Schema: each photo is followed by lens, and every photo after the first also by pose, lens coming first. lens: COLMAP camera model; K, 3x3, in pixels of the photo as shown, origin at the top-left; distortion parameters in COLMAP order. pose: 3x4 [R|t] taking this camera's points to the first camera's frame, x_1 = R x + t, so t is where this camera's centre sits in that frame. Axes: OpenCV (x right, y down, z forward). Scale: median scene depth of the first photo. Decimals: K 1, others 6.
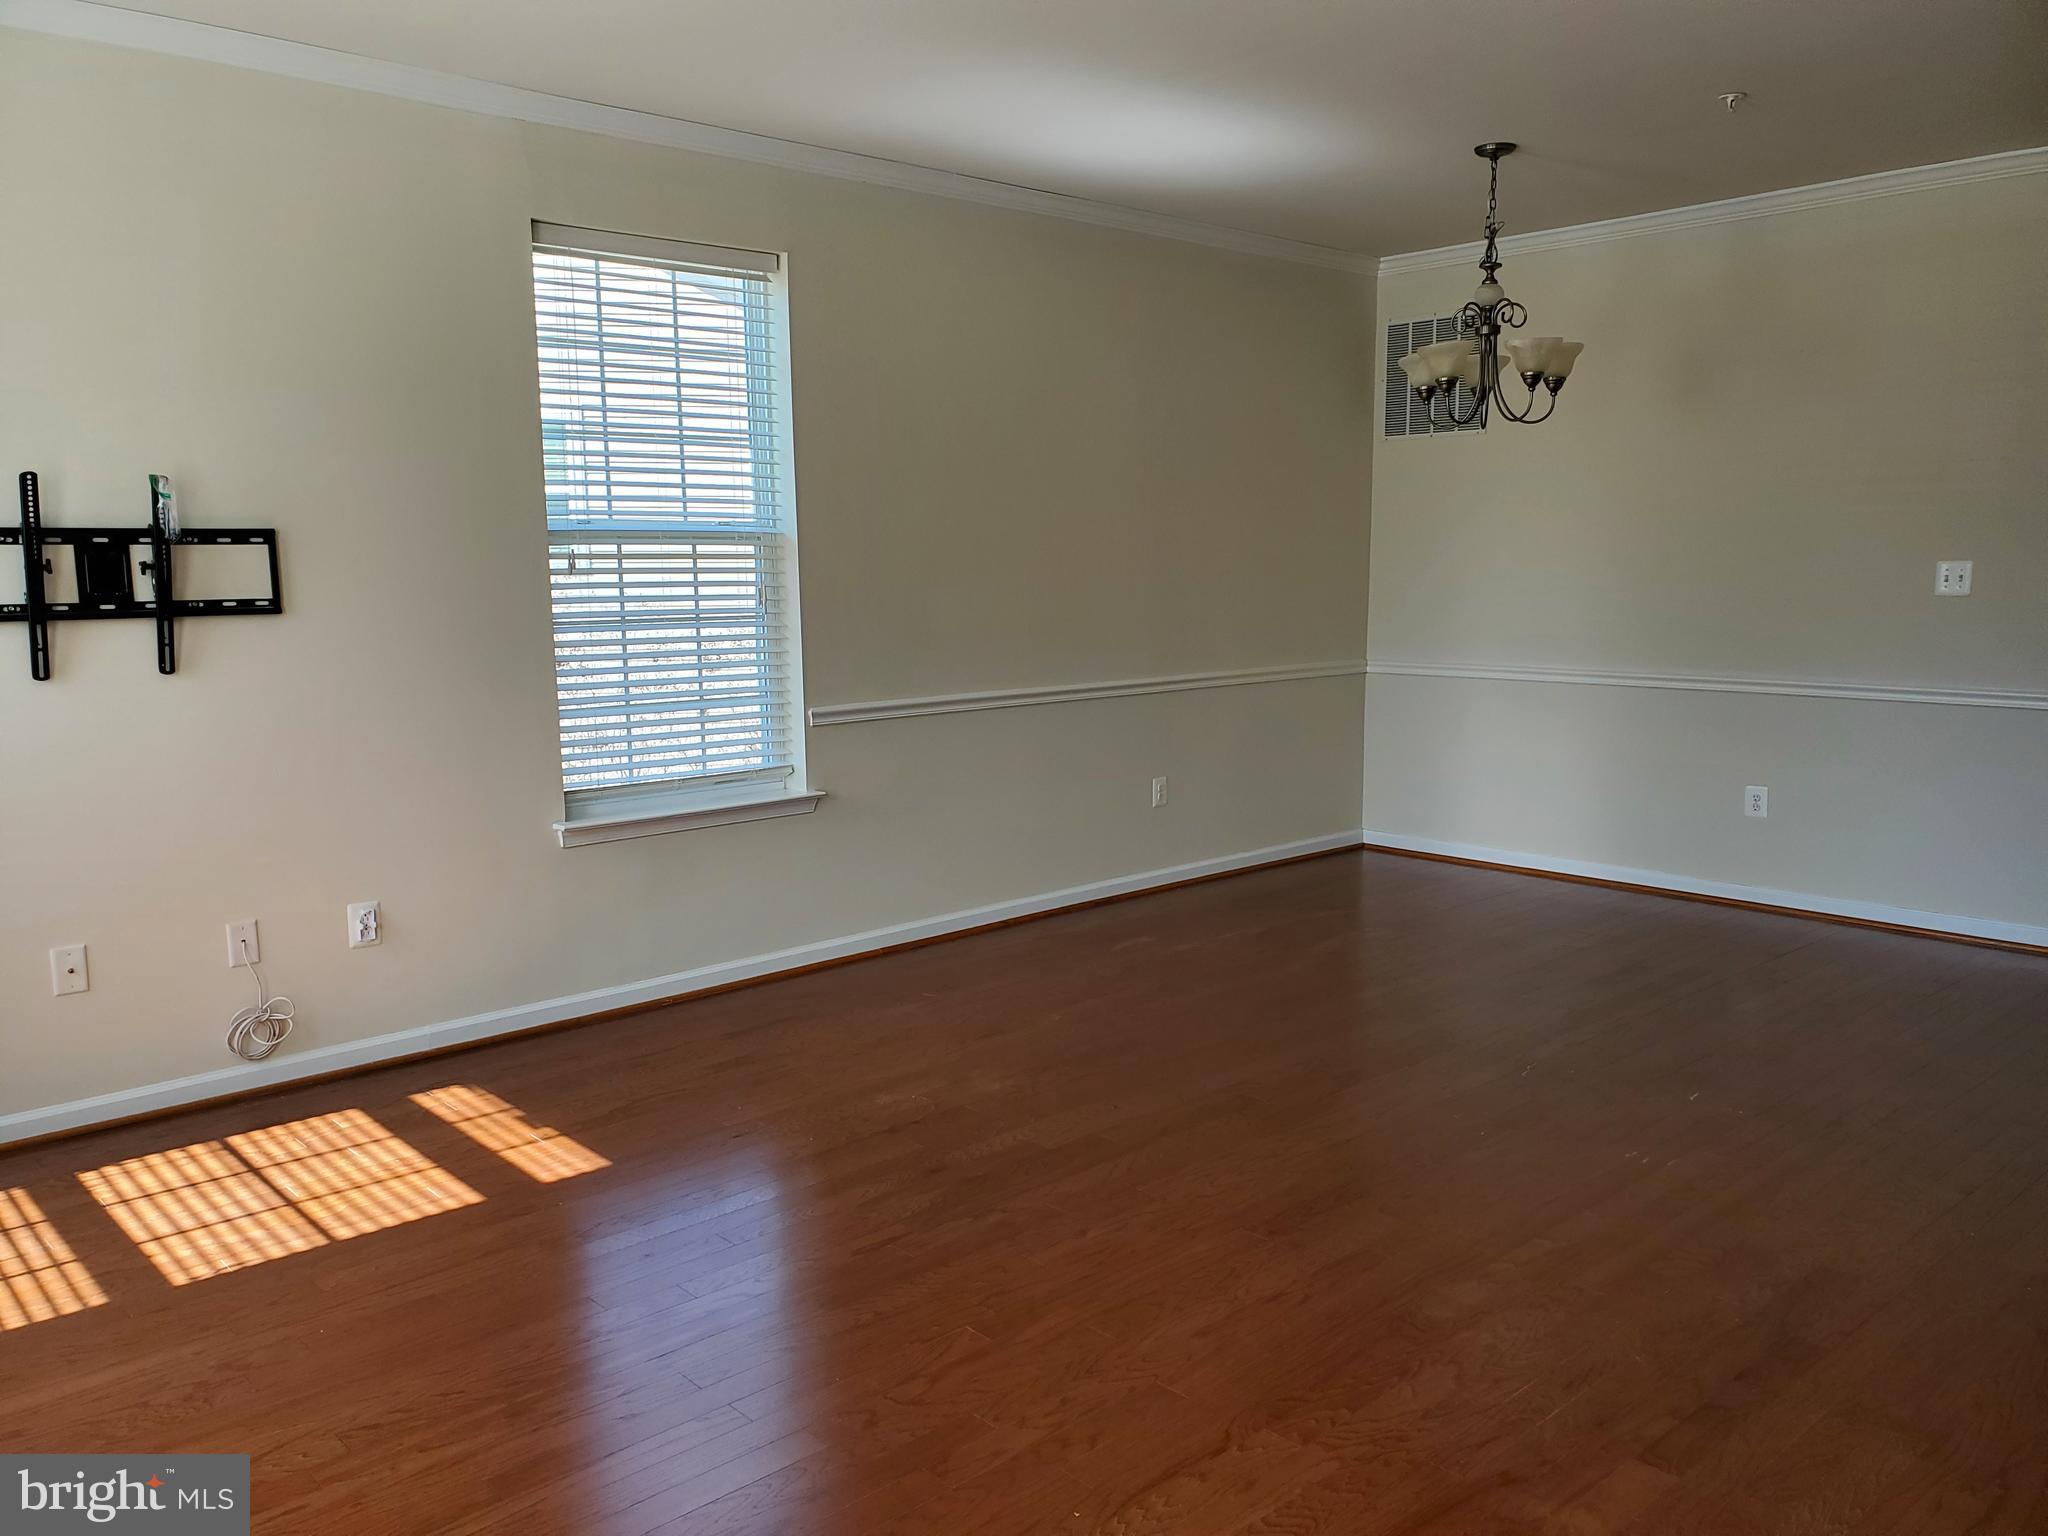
lens RADIAL K [[1564.3, 0, 1024.0], [0, 1564.3, 768.0], [0, 0, 1]] dist [0.136360, -0.137857]
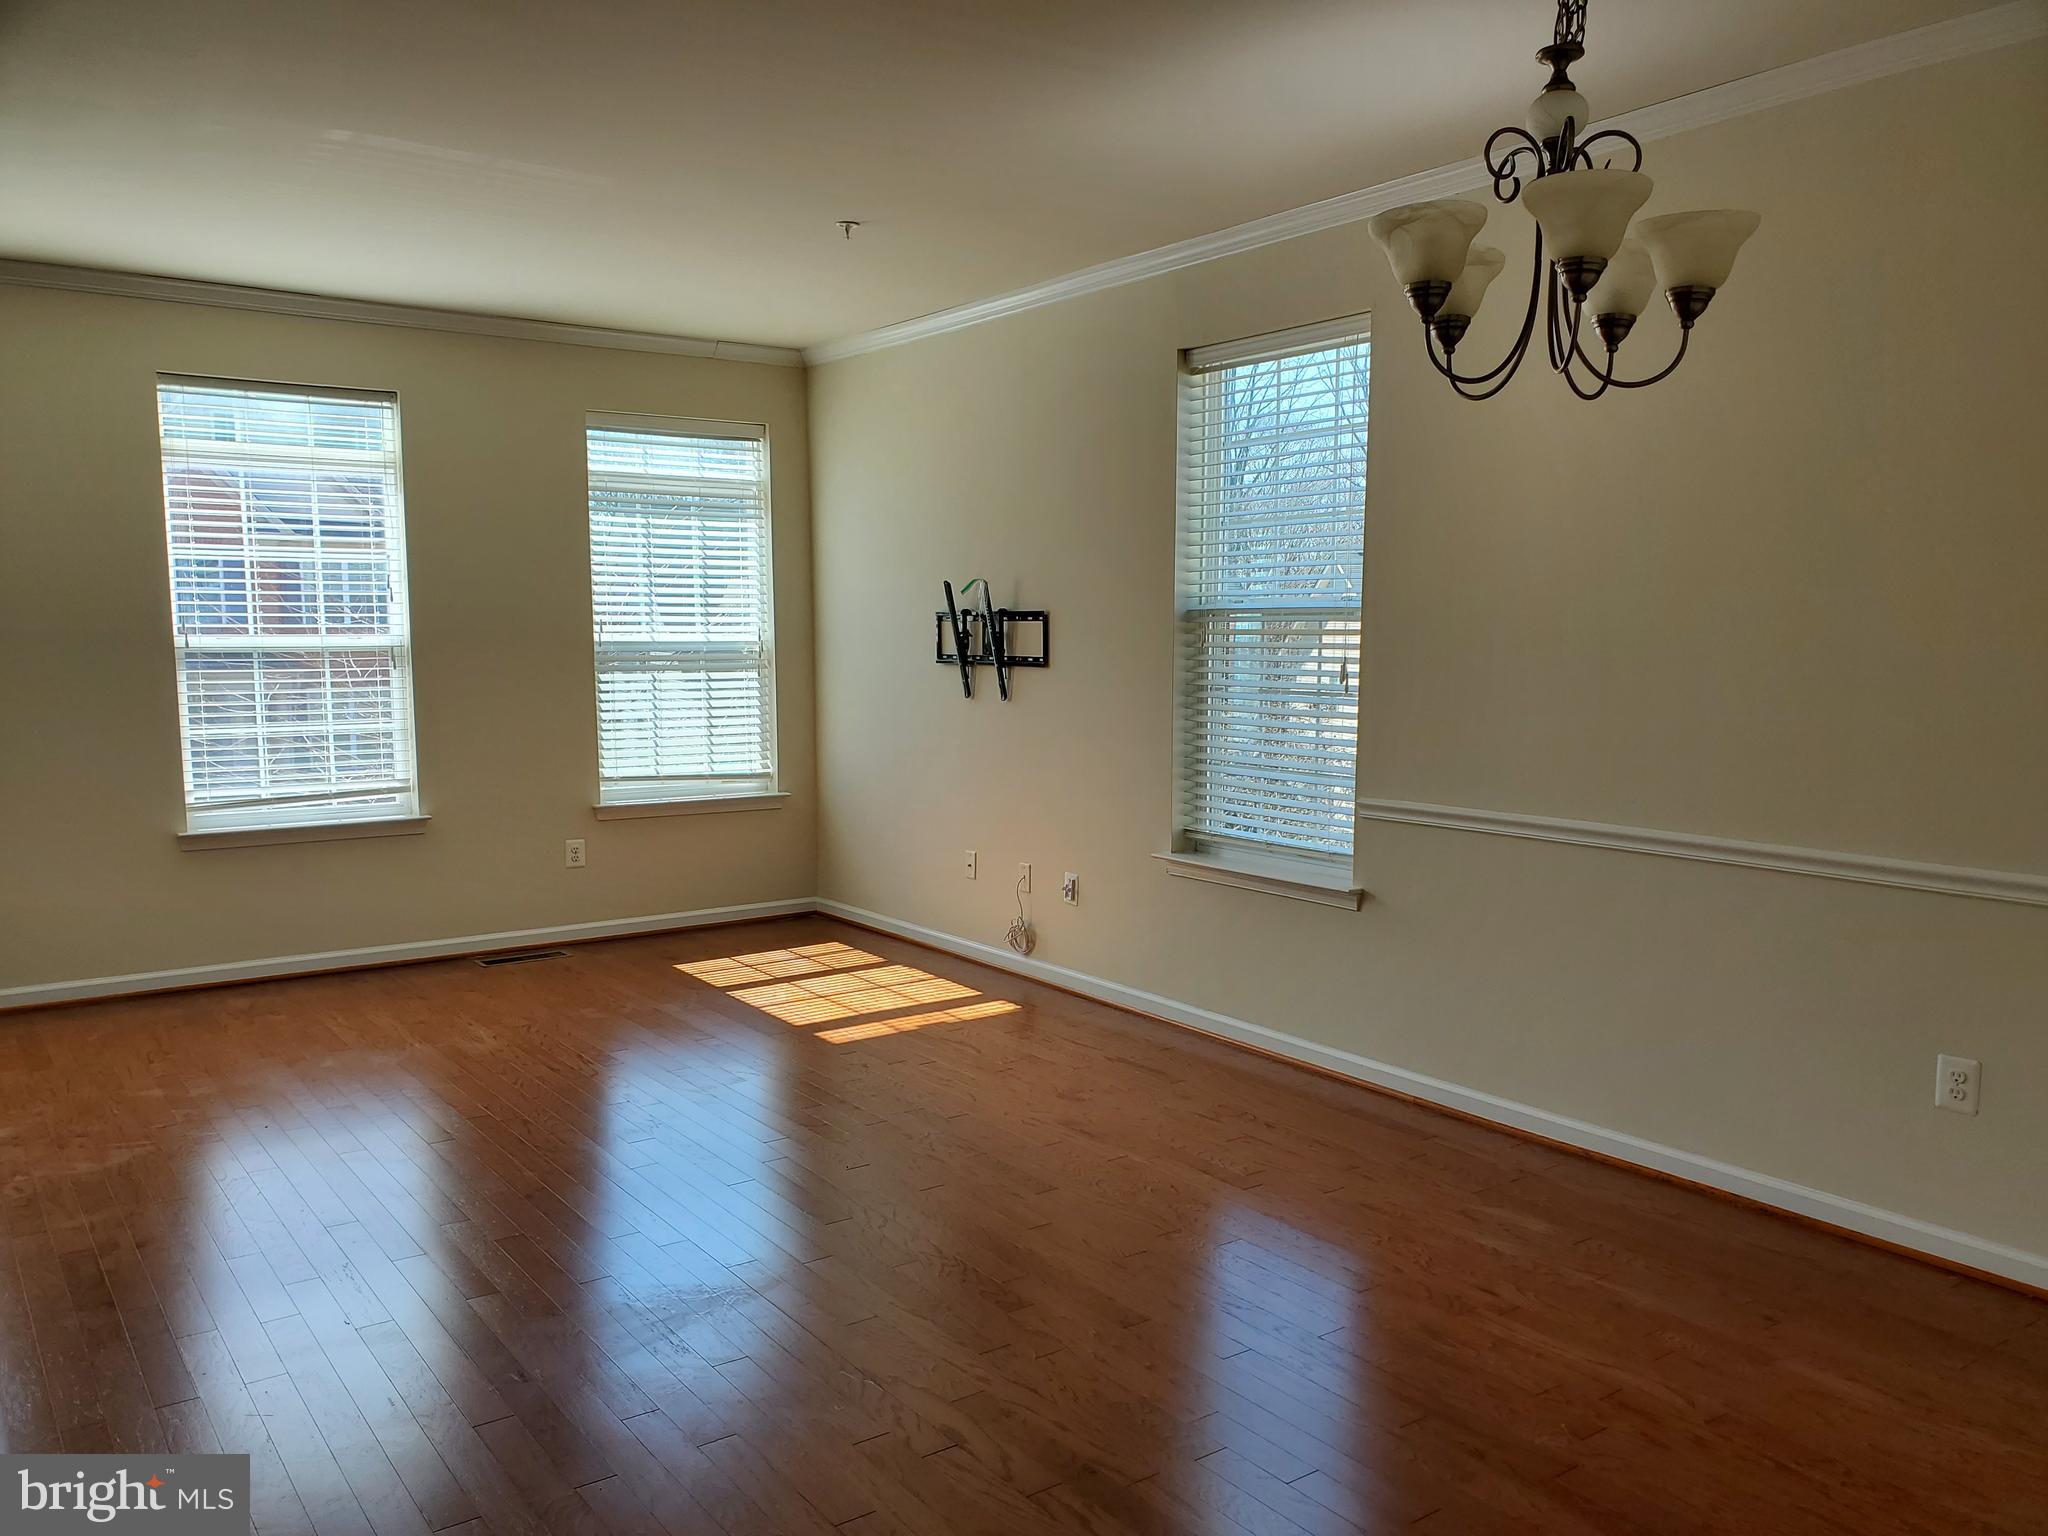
lens RADIAL K [[1564.3, 0, 1024.0], [0, 1564.3, 768.0], [0, 0, 1]] dist [0.136360, -0.137857]
pose [[-0.116841, 0.097981, -0.988305, 1.025165], [-0.134808, 0.984347, 0.113526, -0.170558], [0.983959, 0.146496, -0.101804, 1.169134]]
